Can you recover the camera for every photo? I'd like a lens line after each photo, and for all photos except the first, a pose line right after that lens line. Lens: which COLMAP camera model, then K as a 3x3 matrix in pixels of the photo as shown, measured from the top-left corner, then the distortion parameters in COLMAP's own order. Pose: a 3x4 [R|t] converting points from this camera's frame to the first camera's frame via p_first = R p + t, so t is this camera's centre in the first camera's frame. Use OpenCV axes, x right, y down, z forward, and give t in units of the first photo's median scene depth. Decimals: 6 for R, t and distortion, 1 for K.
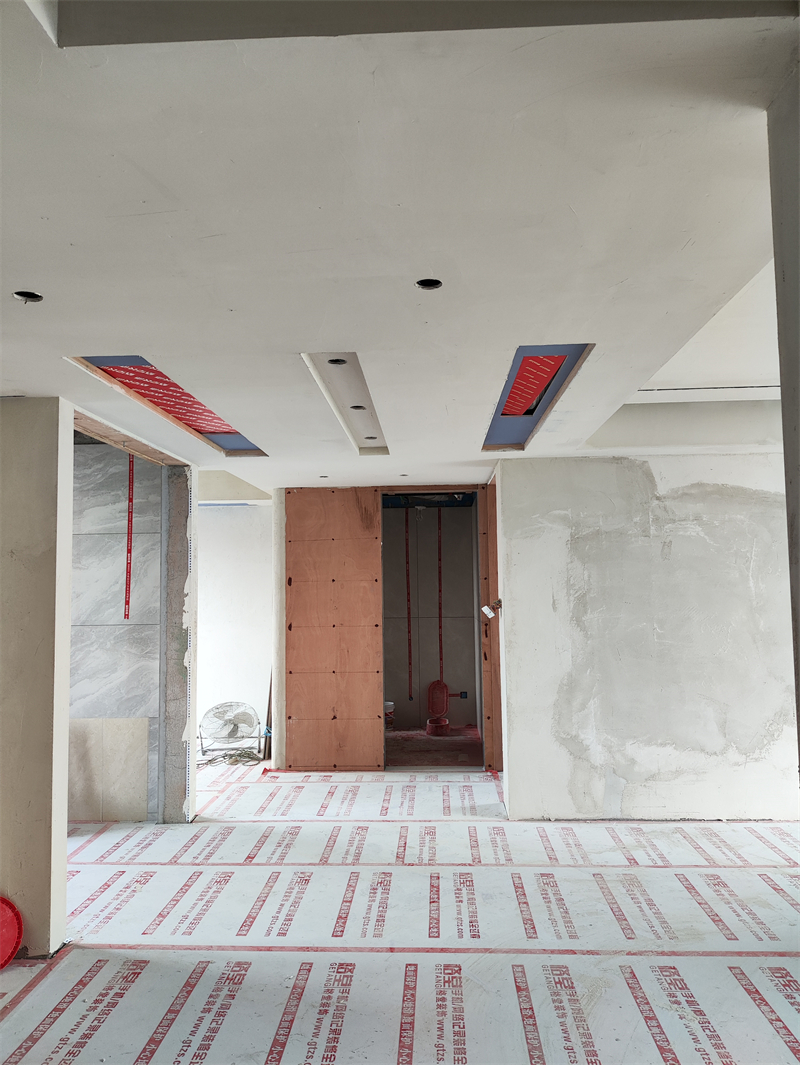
lens RADIAL K [[776.8, 0, 400.0], [0, 776.8, 532.5], [0, 0, 1]] dist [0.053259, -0.088552]
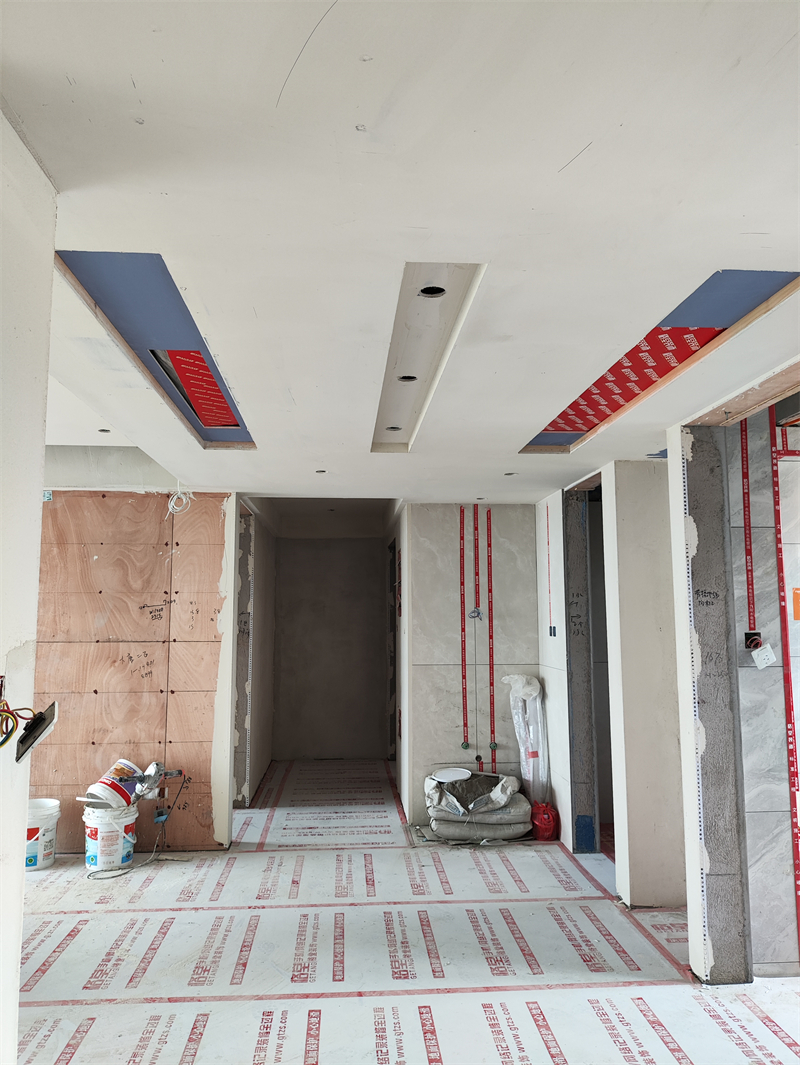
lens RADIAL K [[783.1, 0, 395.7], [0, 783.1, 528.8], [0, 0, 1]] dist [0.004951, -0.007946]
pose [[-0.993231, 0.004748, -0.116056, 0.057297], [0.025268, 0.984067, -0.175991, 0.148710], [0.113371, -0.177732, -0.977527, 2.139648]]
